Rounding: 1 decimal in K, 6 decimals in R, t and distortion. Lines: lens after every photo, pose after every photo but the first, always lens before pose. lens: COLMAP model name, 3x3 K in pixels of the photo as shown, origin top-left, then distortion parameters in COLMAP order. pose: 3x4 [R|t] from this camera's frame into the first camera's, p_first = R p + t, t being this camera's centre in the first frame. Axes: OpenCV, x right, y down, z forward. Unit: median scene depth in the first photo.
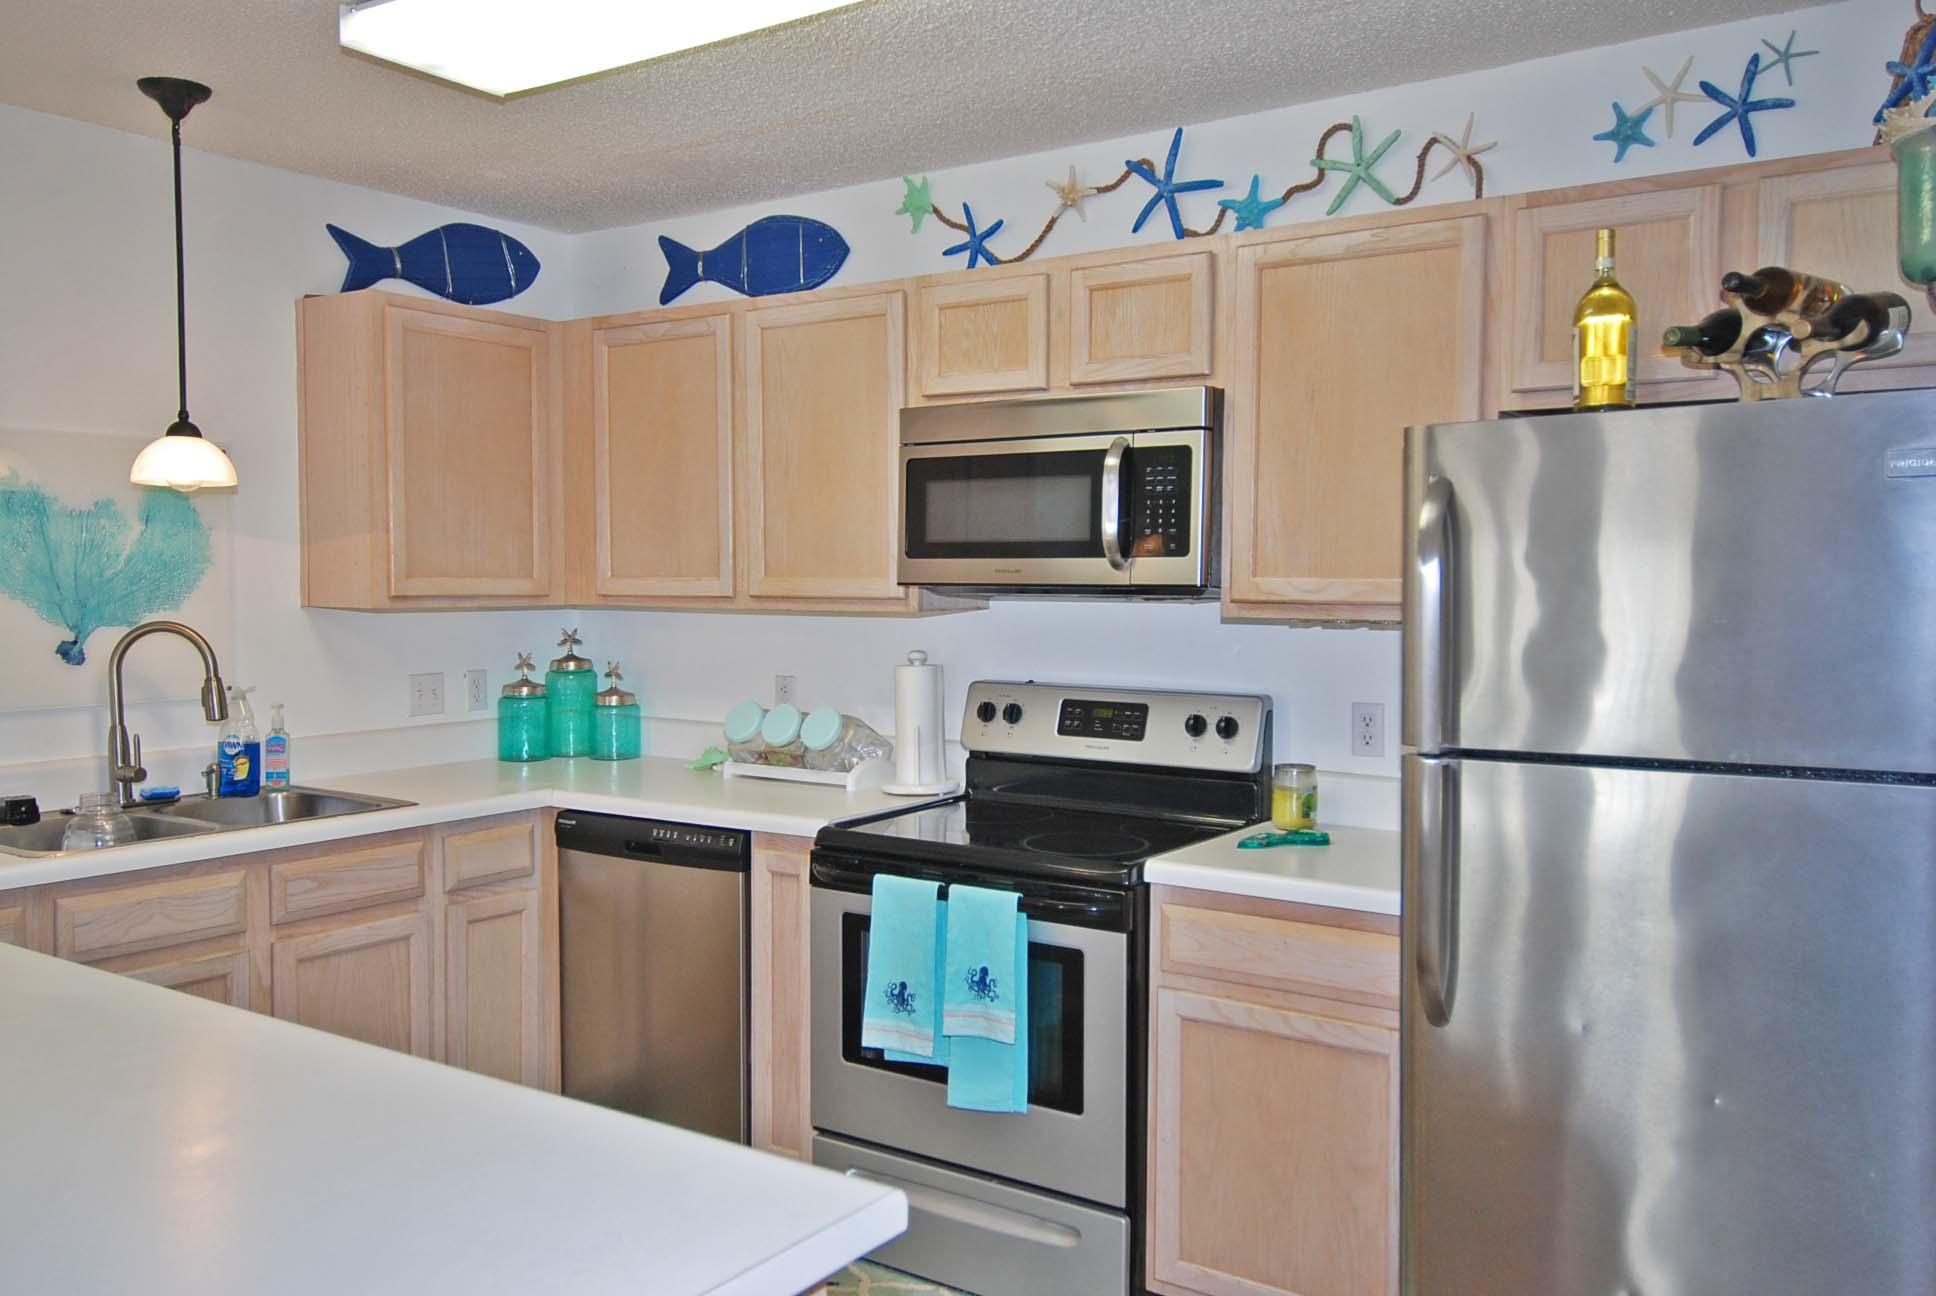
lens RADIAL K [[1528.6, 0, 968.0], [0, 1528.6, 648.0], [0, 0, 1]] dist [0.004535, 0.001542]
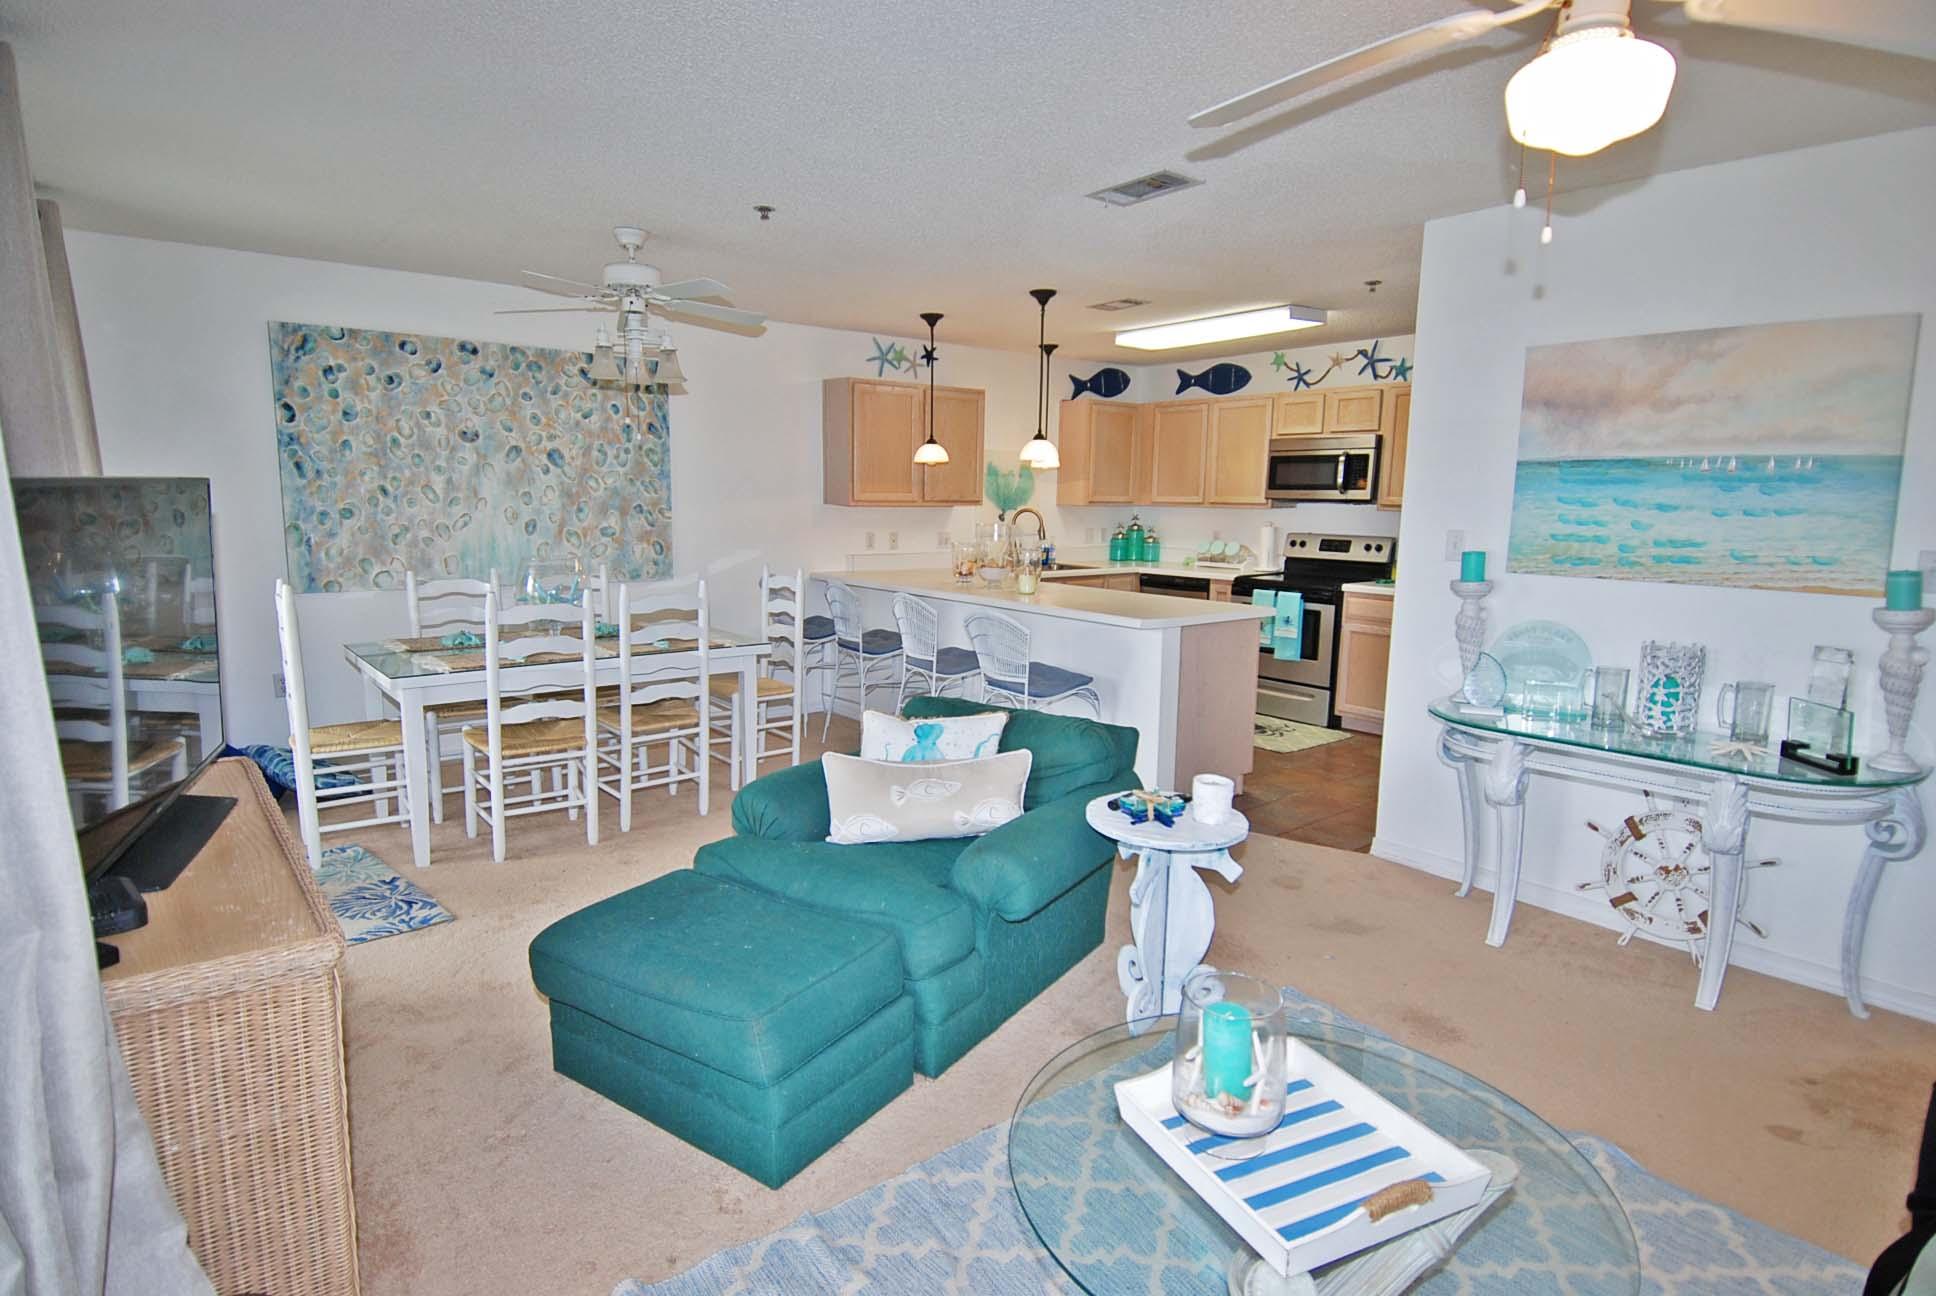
lens RADIAL K [[984.7, 0, 968.0], [0, 984.7, 648.0], [0, 0, 1]] dist [0.053804, -0.000034]
pose [[0.955647, 0.054511, -0.289425, -0.023852], [-0.023099, 0.993567, 0.110862, 0.047980], [0.293607, -0.099259, 0.950759, -1.066420]]
